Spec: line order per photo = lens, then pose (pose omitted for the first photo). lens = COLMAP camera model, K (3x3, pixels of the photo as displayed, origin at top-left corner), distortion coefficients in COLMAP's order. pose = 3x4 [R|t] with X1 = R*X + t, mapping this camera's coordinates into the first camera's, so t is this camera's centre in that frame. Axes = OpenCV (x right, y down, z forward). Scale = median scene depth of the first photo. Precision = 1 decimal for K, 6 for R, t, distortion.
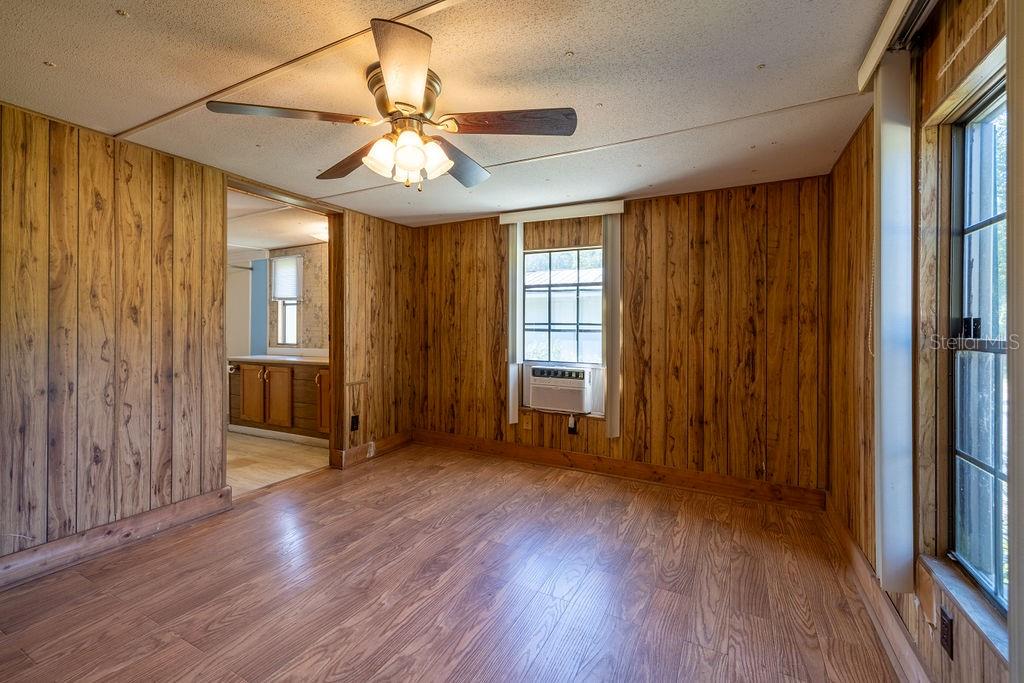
lens RADIAL K [[435.4, 0, 509.5], [0, 435.4, 327.5], [0, 0, 1]] dist [0.001398, 0.000251]
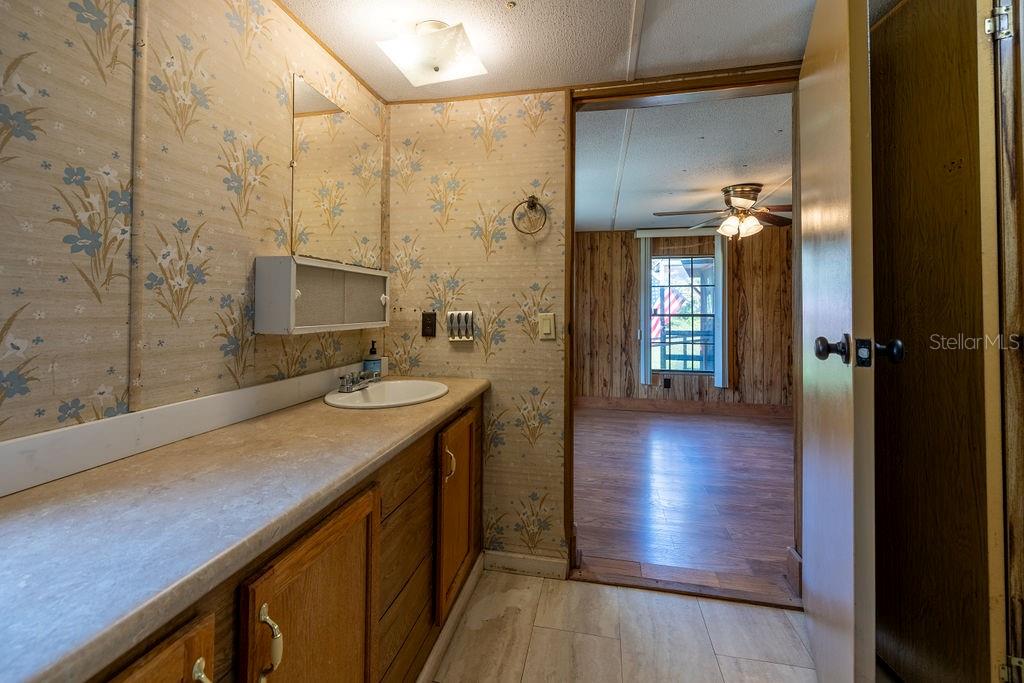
lens RADIAL K [[434.0, 0, 507.3], [0, 434.0, 309.4], [0, 0, 1]] dist [0.000056, 0.000198]
pose [[-0.257830, 0.003373, 0.966184, -1.019700], [-0.006822, 0.999963, -0.005312, 0.007057], [-0.966166, -0.007961, -0.257797, 1.381915]]
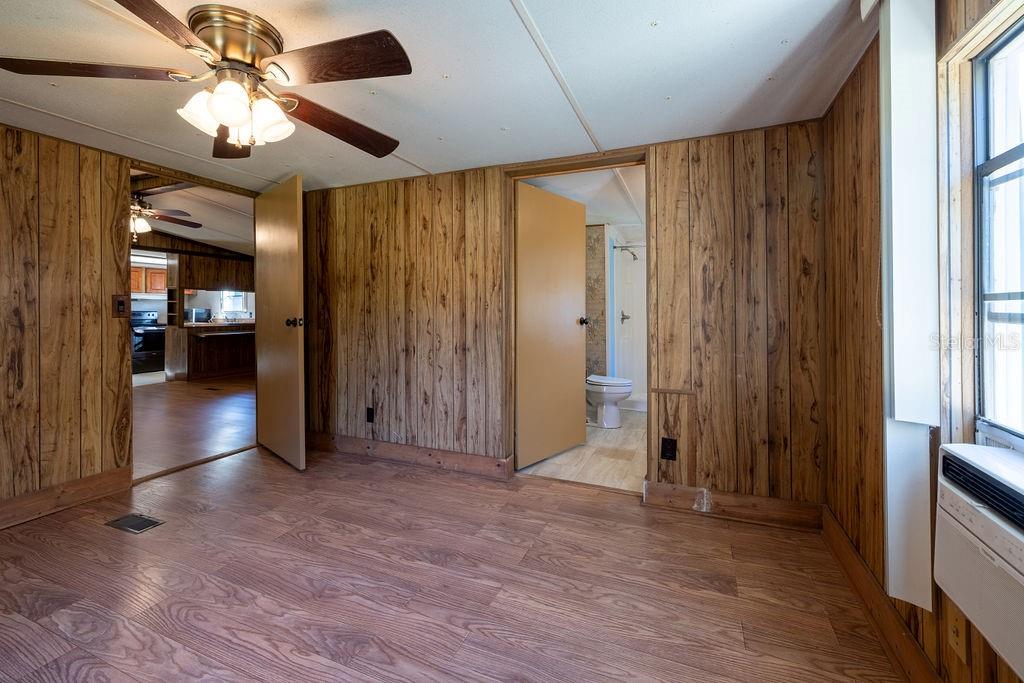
lens RADIAL K [[444.2, 0, 507.5], [0, 444.2, 310.8], [0, 0, 1]] dist [-0.000475, 0.000251]
pose [[0.074371, -0.002203, -0.997228, 0.379069], [-0.002375, 0.999994, -0.002386, 0.003391], [0.997228, 0.002545, 0.074366, 0.799958]]
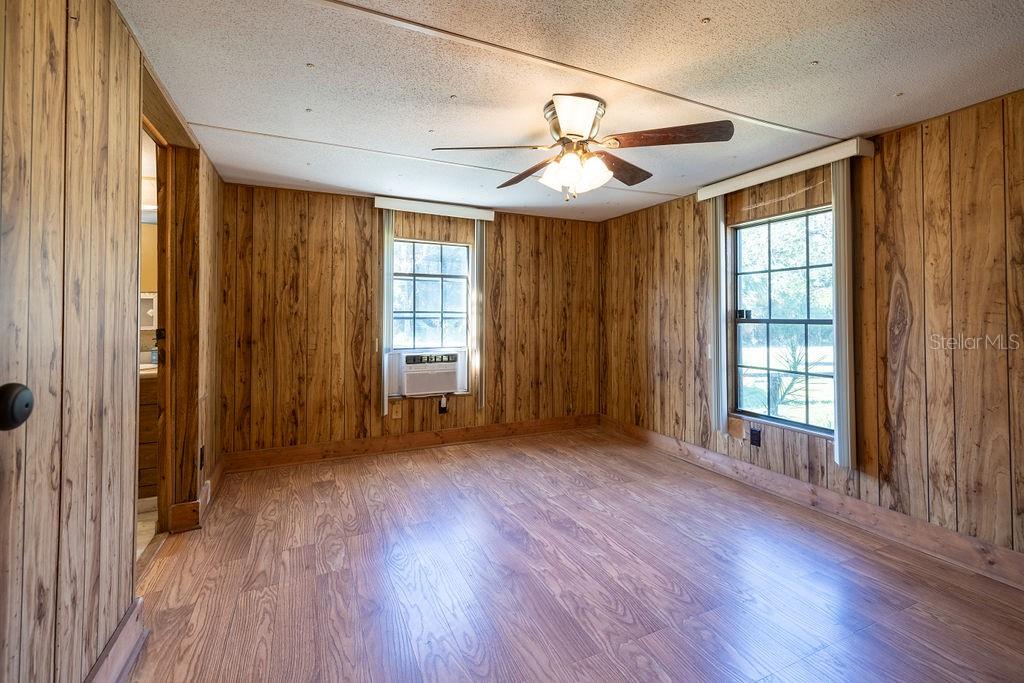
lens RADIAL K [[434.0, 0, 507.3], [0, 434.0, 309.4], [0, 0, 1]] dist [0.000056, 0.000198]
pose [[0.613830, 0.003626, 0.789430, -0.693664], [0.005970, 0.999940, -0.009236, -0.004508], [-0.789416, 0.010382, 0.613771, 0.230084]]
